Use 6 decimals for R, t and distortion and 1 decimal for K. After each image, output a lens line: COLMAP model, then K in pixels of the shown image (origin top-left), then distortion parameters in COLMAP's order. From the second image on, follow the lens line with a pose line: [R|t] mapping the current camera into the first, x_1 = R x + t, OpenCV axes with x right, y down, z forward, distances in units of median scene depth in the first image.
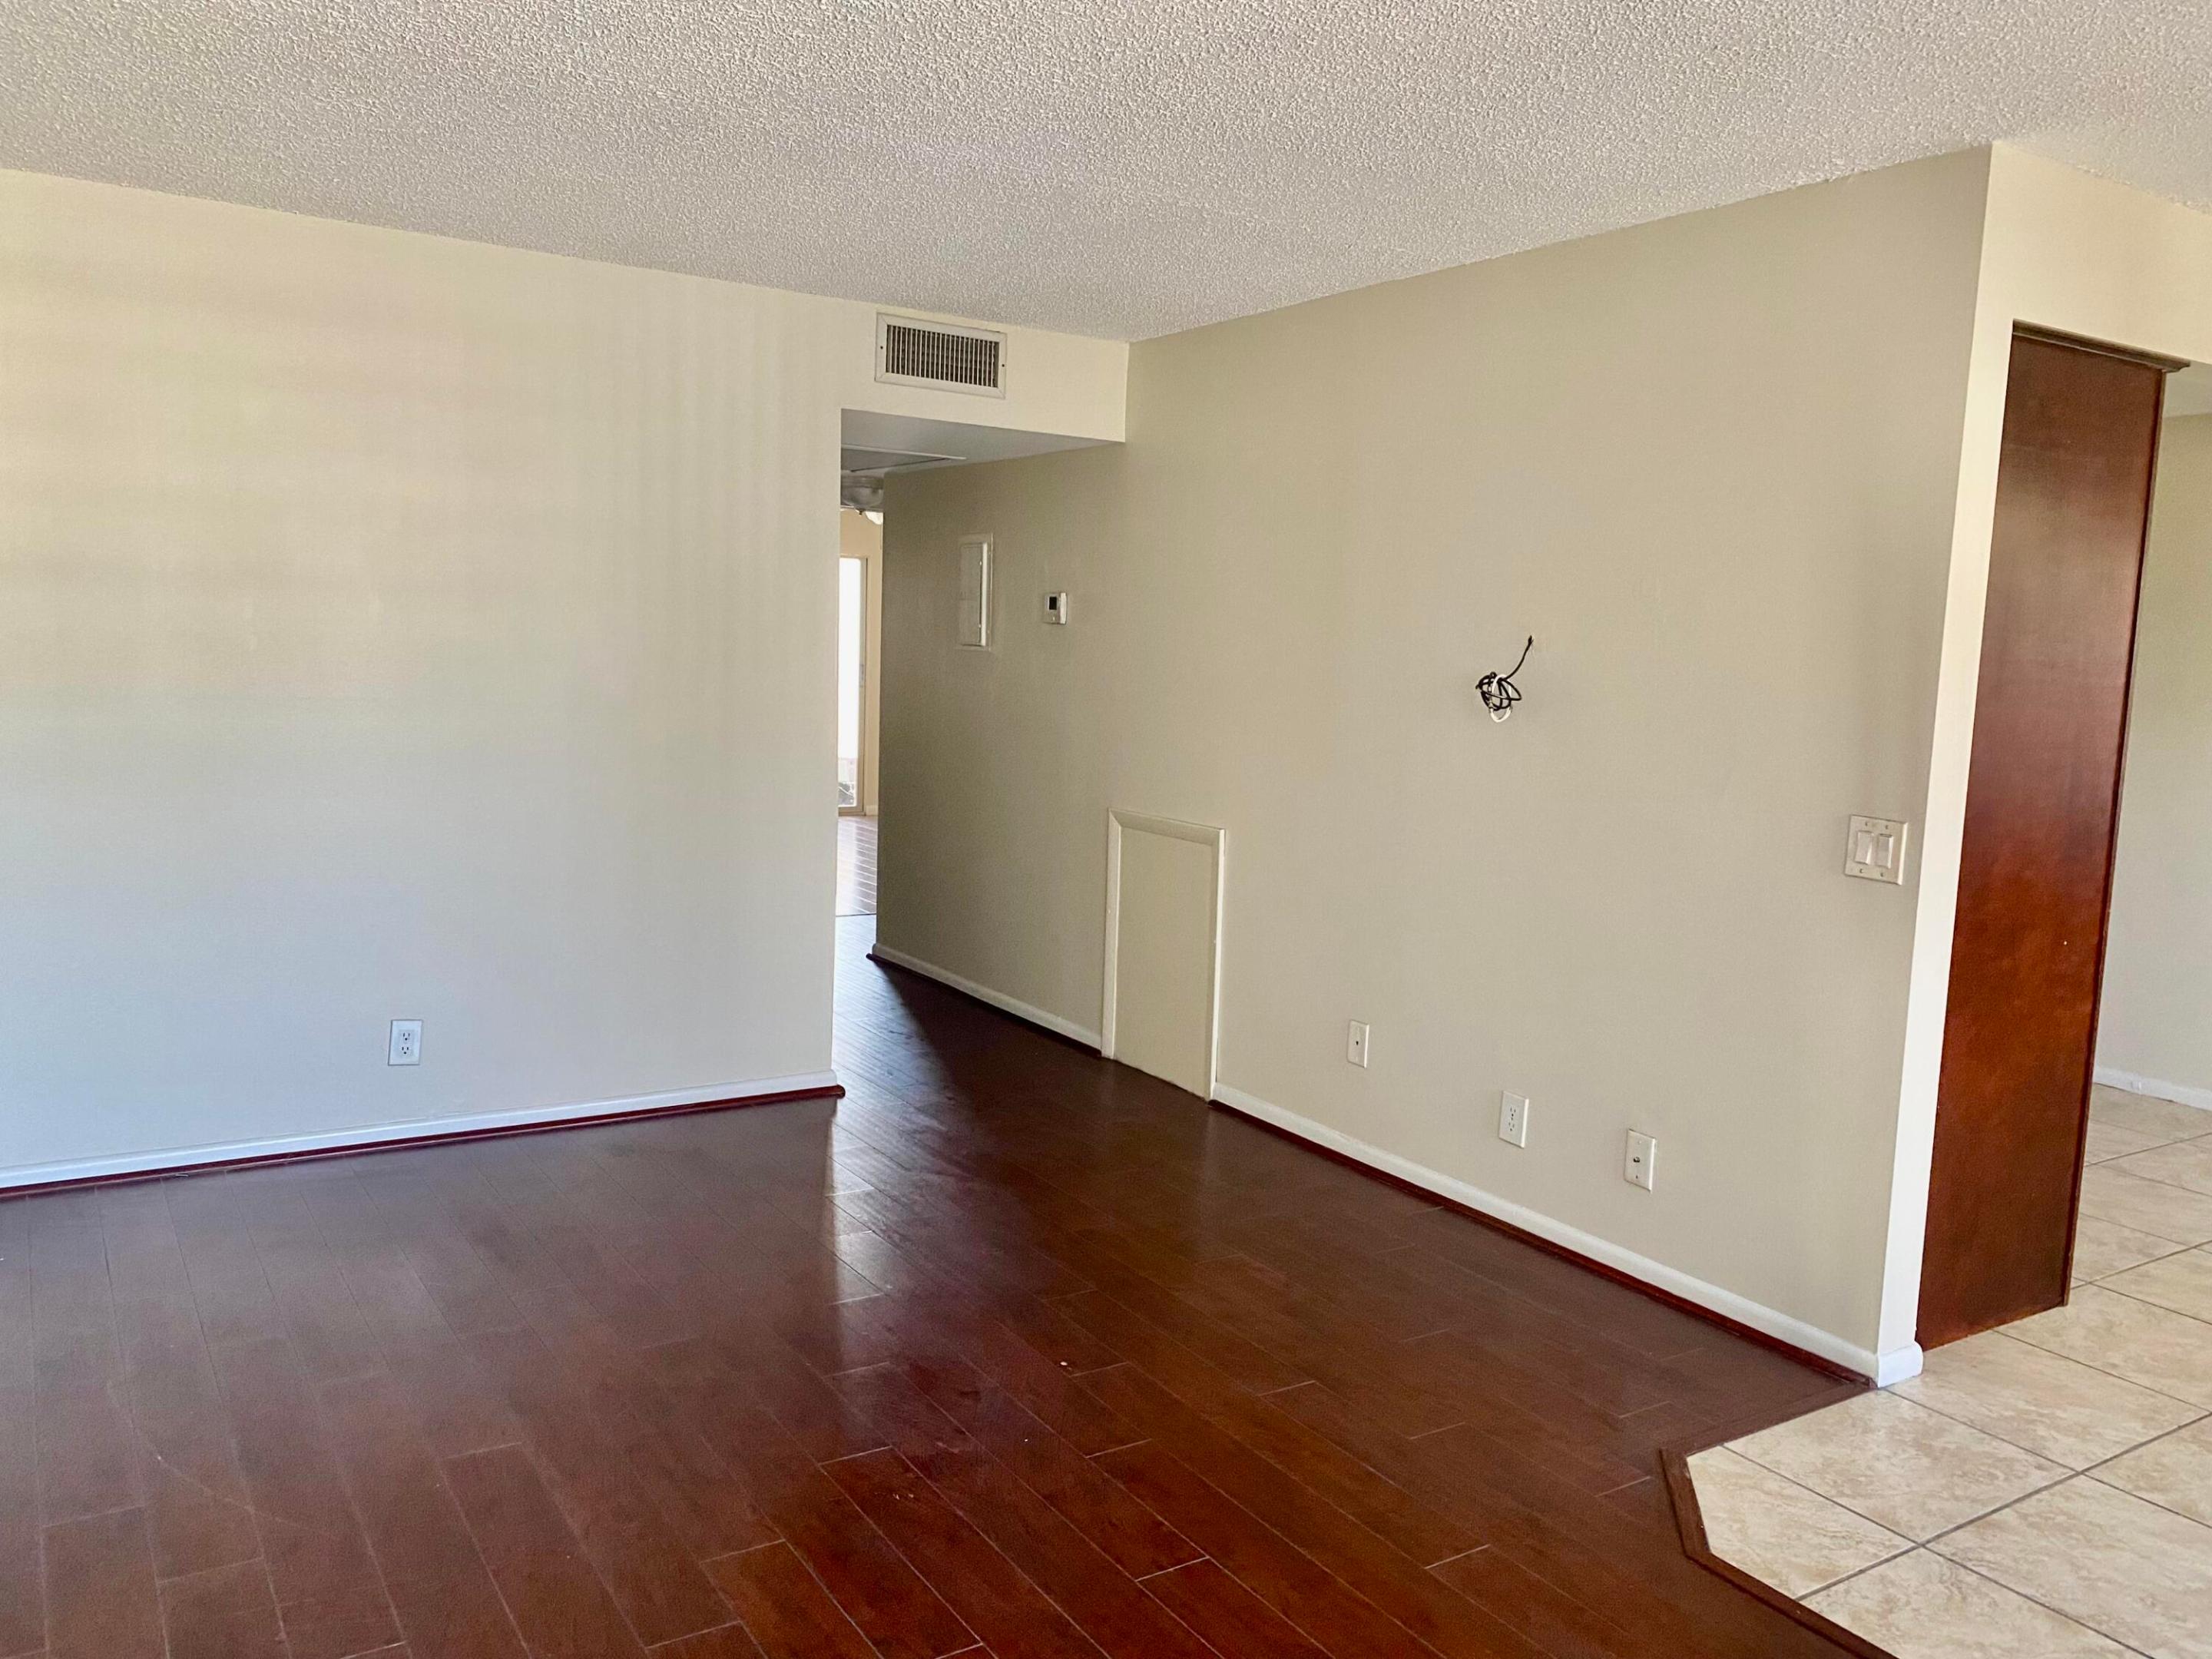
lens RADIAL K [[1698.3, 0, 1110.3], [0, 1698.3, 840.2], [0, 0, 1]] dist [0.015629, -0.012879]
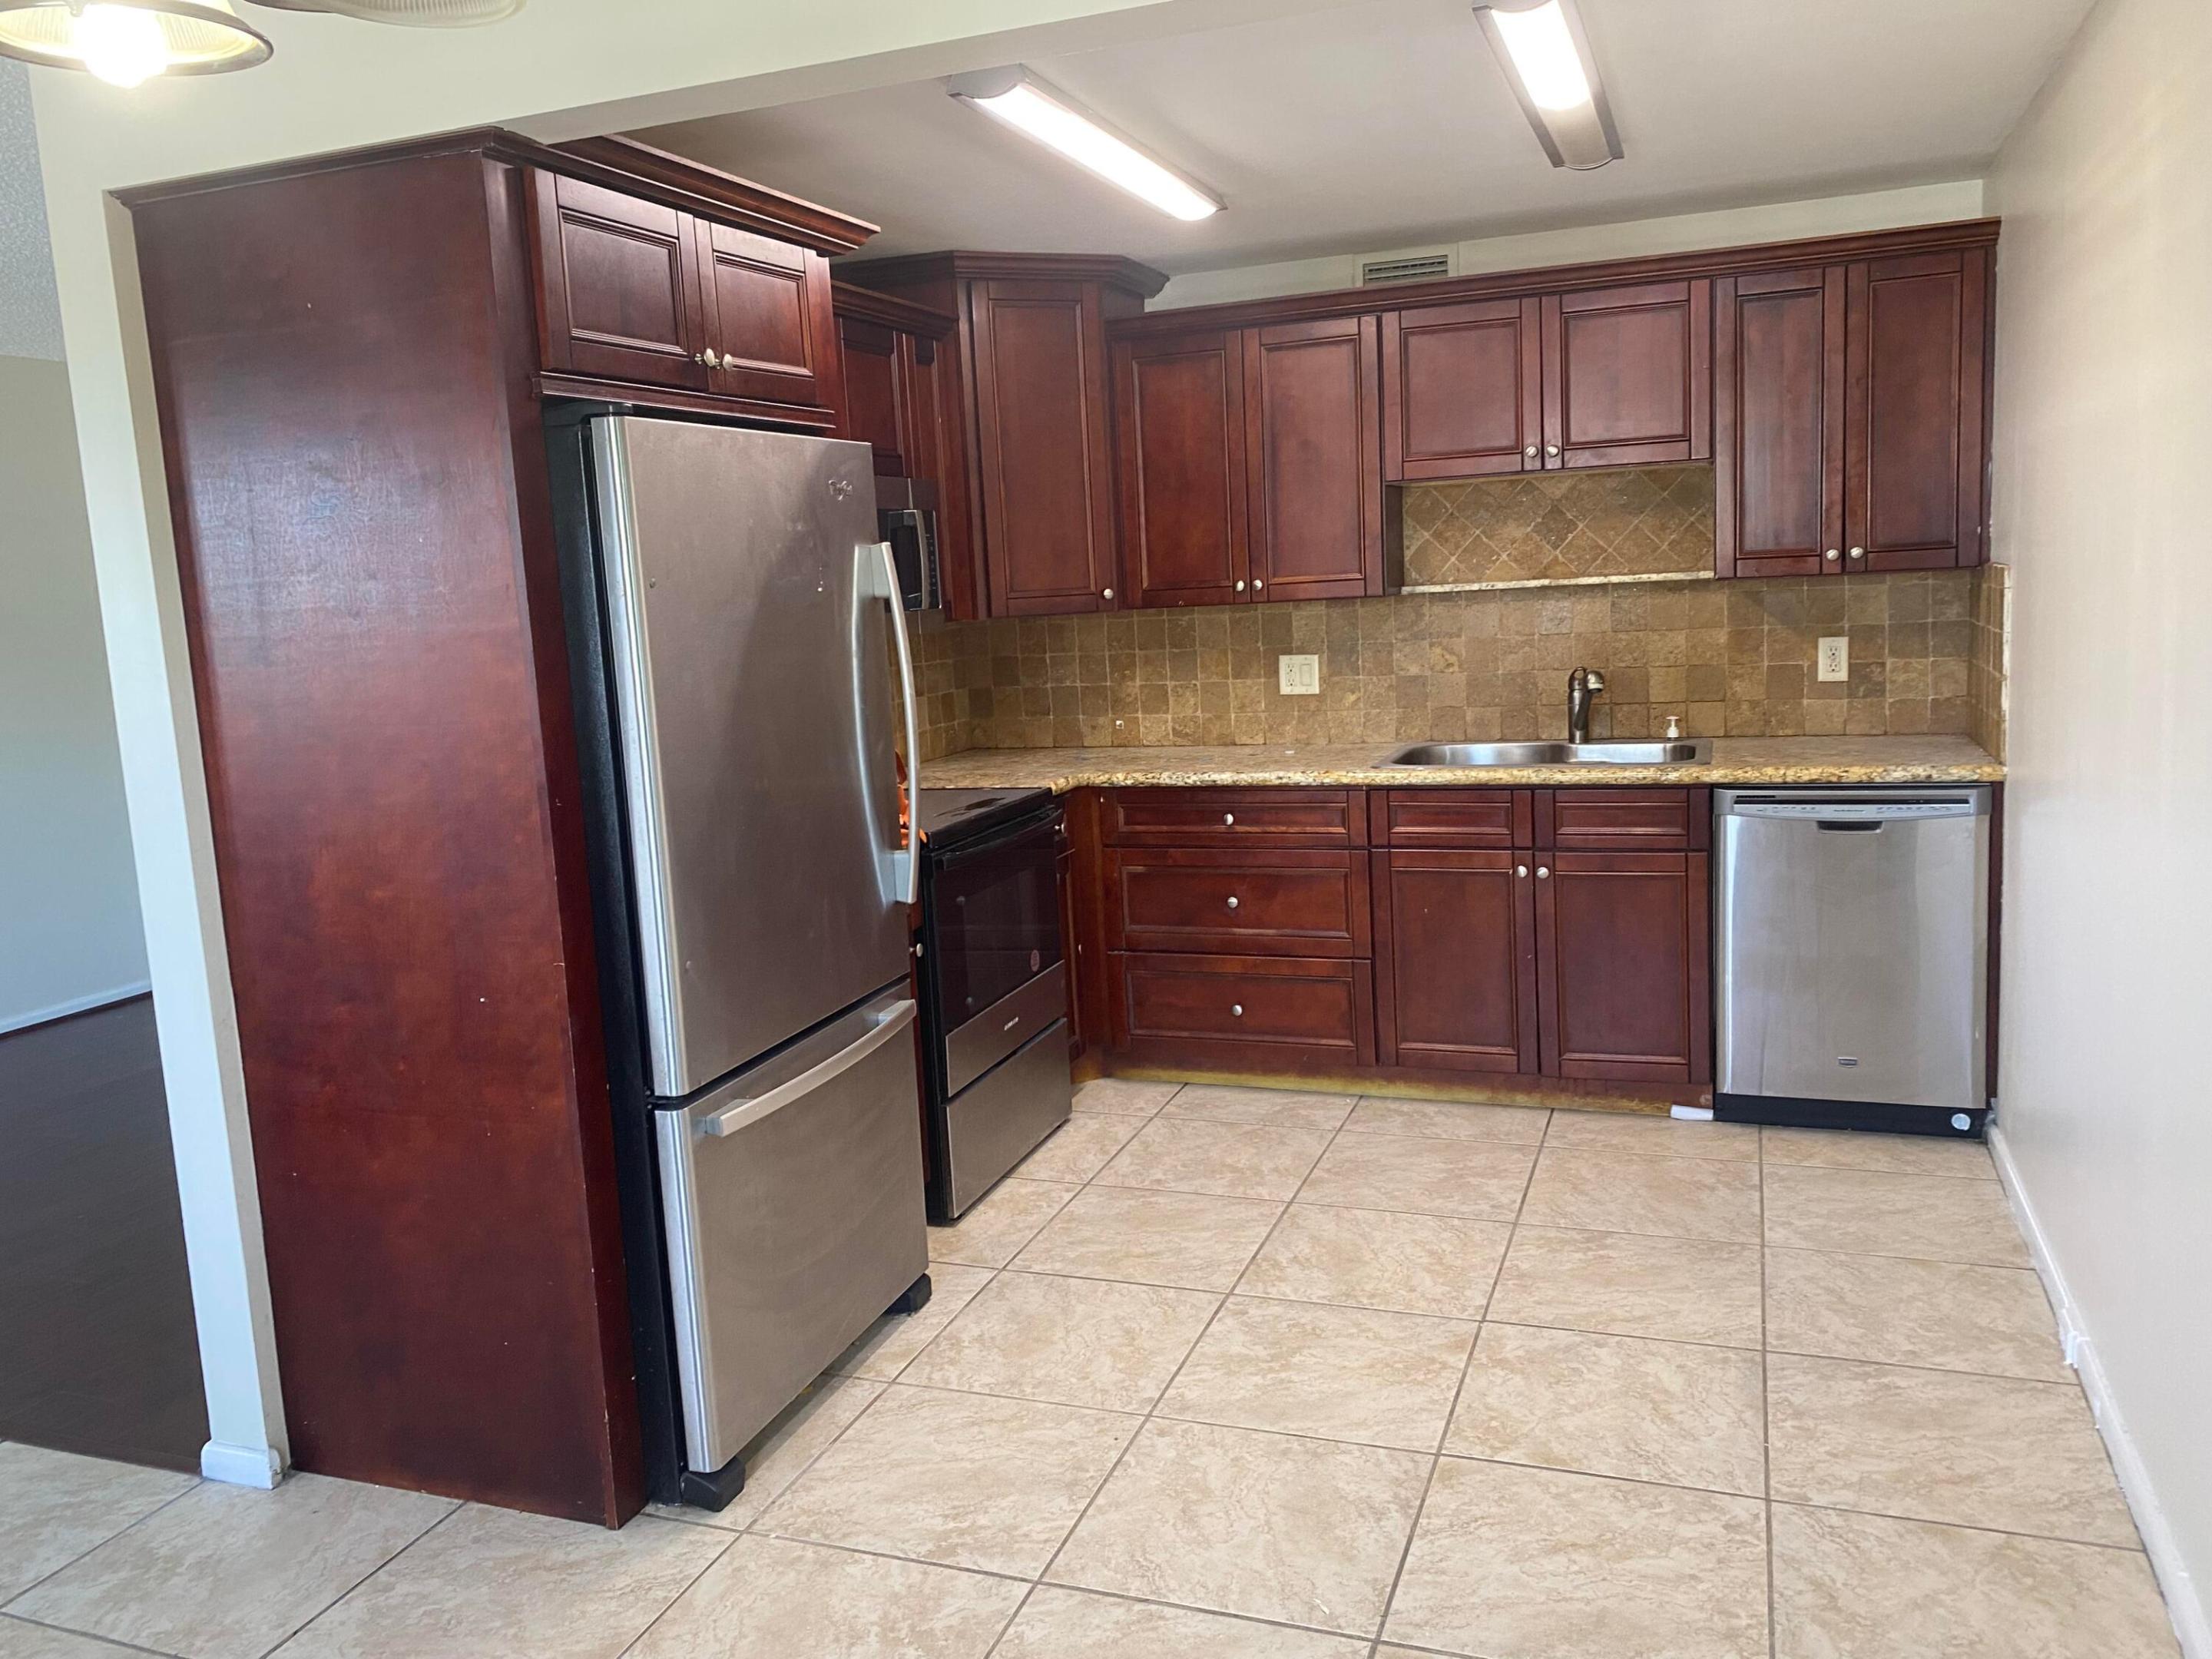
lens RADIAL K [[1698.3, 0, 1102.3], [0, 1698.3, 816.2], [0, 0, 1]] dist [0.015629, -0.012879]
pose [[0.585437, 0.048489, -0.809267, 1.314377], [-0.019833, 0.998768, 0.045496, -0.053391], [0.810475, -0.010585, 0.585677, 0.821498]]
